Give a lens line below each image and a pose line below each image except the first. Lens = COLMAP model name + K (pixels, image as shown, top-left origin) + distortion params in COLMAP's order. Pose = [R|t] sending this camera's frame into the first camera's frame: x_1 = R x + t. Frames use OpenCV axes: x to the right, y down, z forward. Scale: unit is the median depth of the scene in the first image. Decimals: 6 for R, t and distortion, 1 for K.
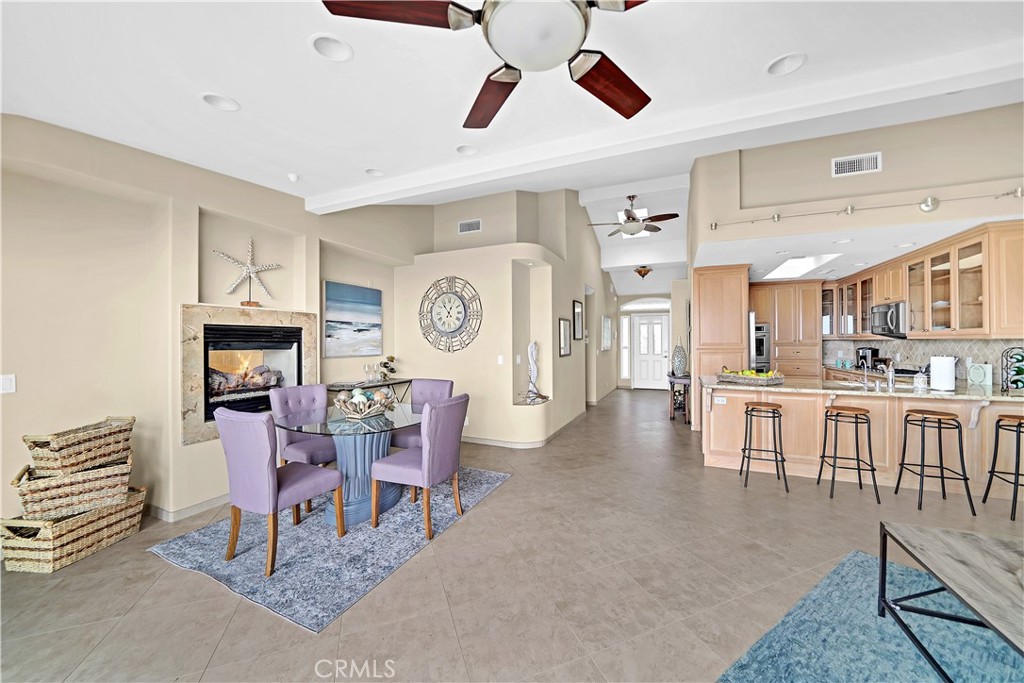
lens RADIAL K [[374.8, 0, 519.7], [0, 374.8, 342.8], [0, 0, 1]] dist [-0.015120, -0.000030]
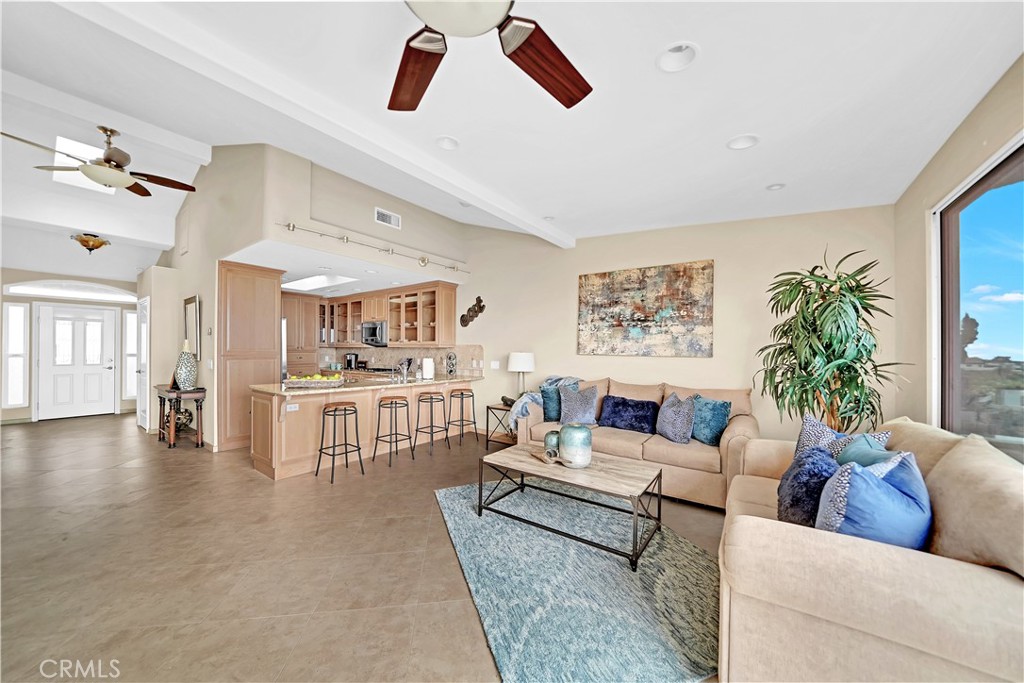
lens RADIAL K [[360.0, 0, 512.3], [0, 360.0, 349.4], [0, 0, 1]] dist [-0.009614, 0.000019]
pose [[0.216696, 0.006828, 0.976215, -0.256442], [-0.004639, 0.999971, -0.005965, 0.005558], [-0.976228, -0.003236, 0.216722, 0.241852]]
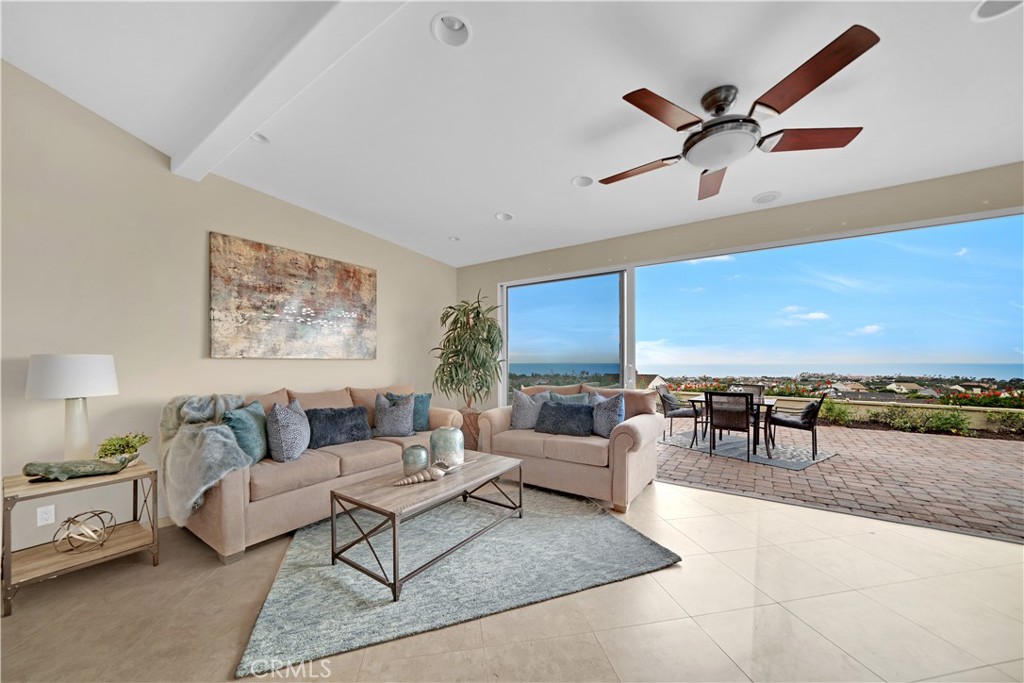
lens RADIAL K [[368.8, 0, 515.4], [0, 368.8, 362.2], [0, 0, 1]] dist [-0.012132, -0.000029]
pose [[-0.984340, 0.005197, 0.176206, 0.211803], [0.007181, 0.999918, 0.010629, 0.018908], [-0.176136, 0.011728, -0.984296, 0.927080]]
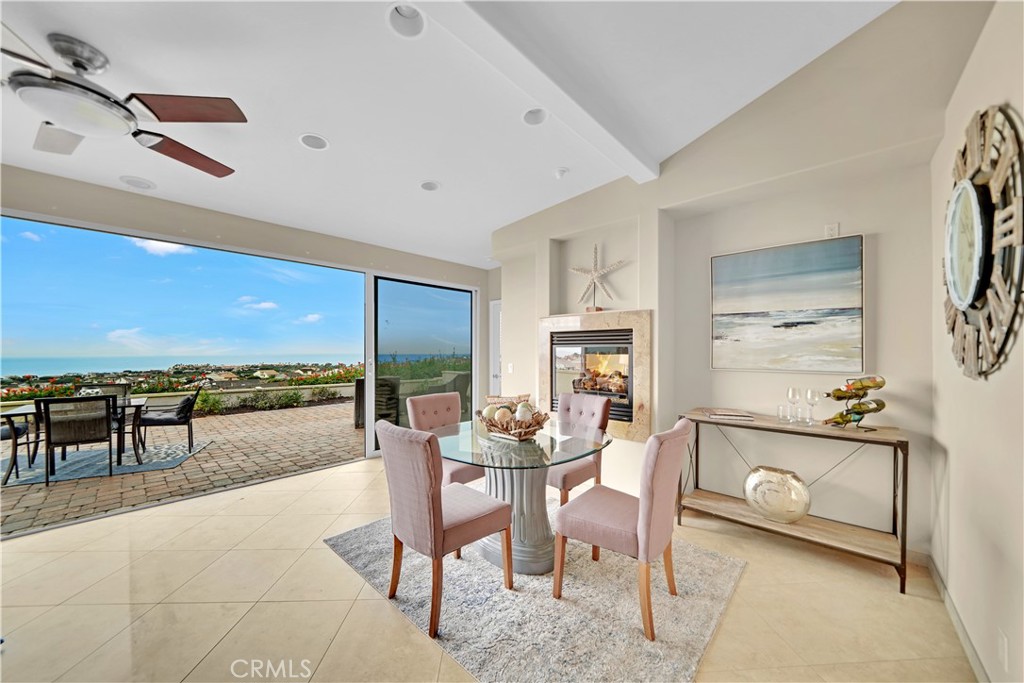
lens RADIAL K [[360.0, 0, 512.3], [0, 360.0, 349.4], [0, 0, 1]] dist [-0.009614, 0.000019]
pose [[-0.321059, 0.001091, -0.947059, 0.252831], [-0.003505, 0.999991, 0.002340, 0.003891], [0.947053, 0.004071, -0.321052, 0.992756]]
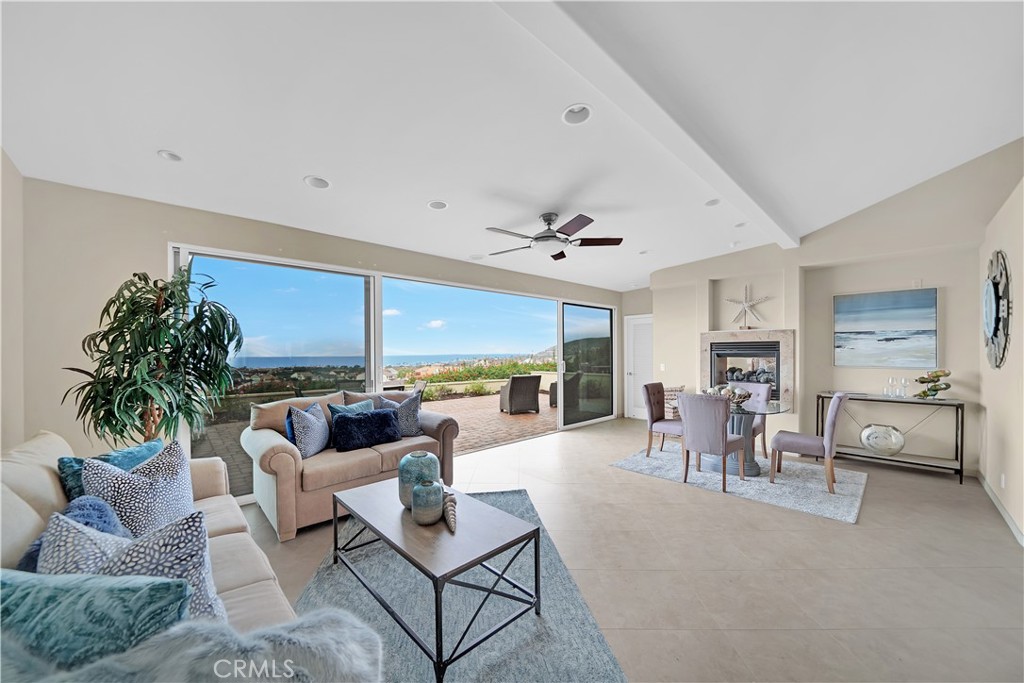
lens RADIAL K [[364.2, 0, 515.7], [0, 364.2, 352.9], [0, 0, 1]] dist [-0.012044, 0.000224]
pose [[-0.386174, 0.009751, -0.922374, 0.933302], [0.003453, 0.999952, 0.009125, -0.014752], [0.922419, 0.000339, -0.386190, 0.629100]]
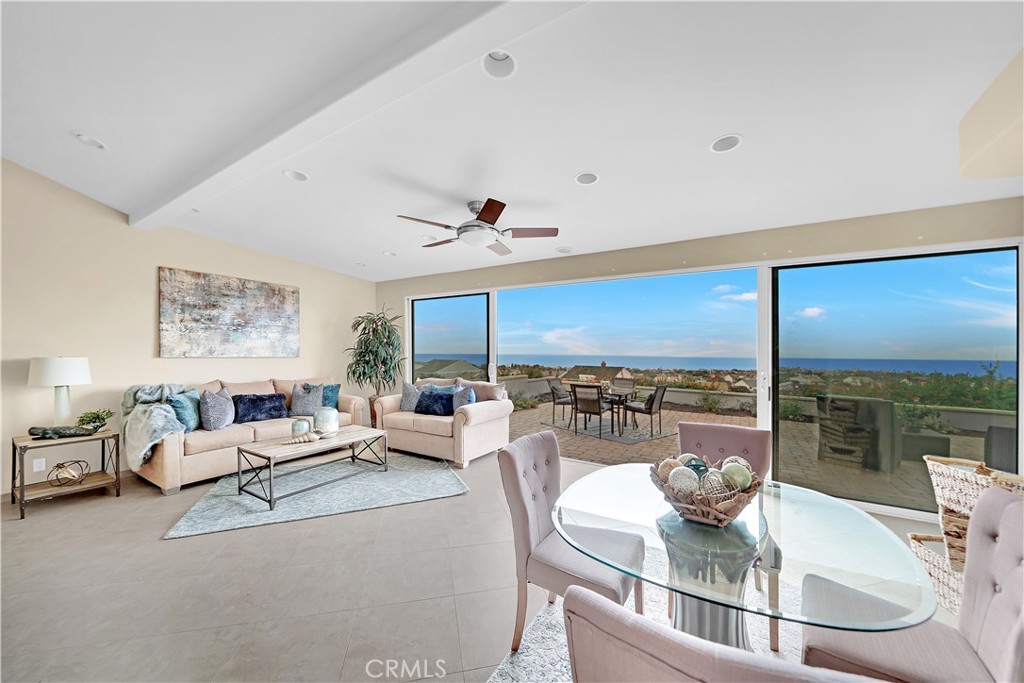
lens RADIAL K [[364.5, 0, 516.2], [0, 364.5, 357.6], [0, 0, 1]] dist [-0.012388, 0.000115]
pose [[-0.992782, -0.008778, 0.119611, -0.180798], [-0.005998, 0.999704, 0.023582, -0.017350], [-0.119783, 0.022695, -0.992541, 1.202311]]
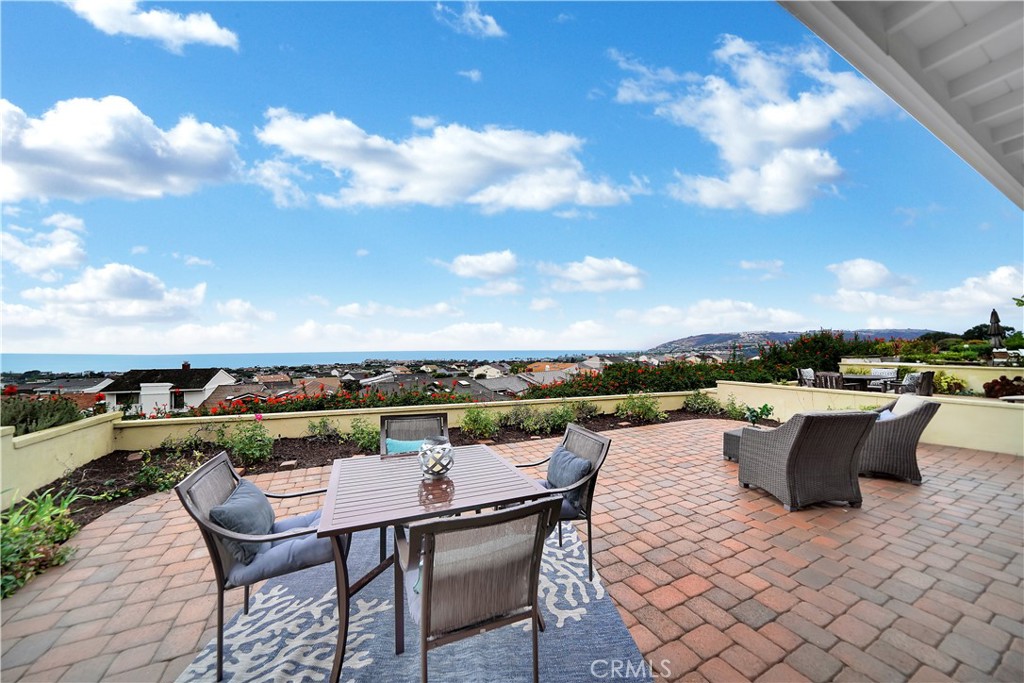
lens RADIAL K [[364.2, 0, 515.7], [0, 364.2, 352.9], [0, 0, 1]] dist [-0.012044, 0.000224]
pose [[-0.641333, 0.012713, -0.767158, -0.050586], [-0.002824, 0.999817, 0.018929, -0.008583], [0.767258, 0.014307, -0.641179, -0.247963]]
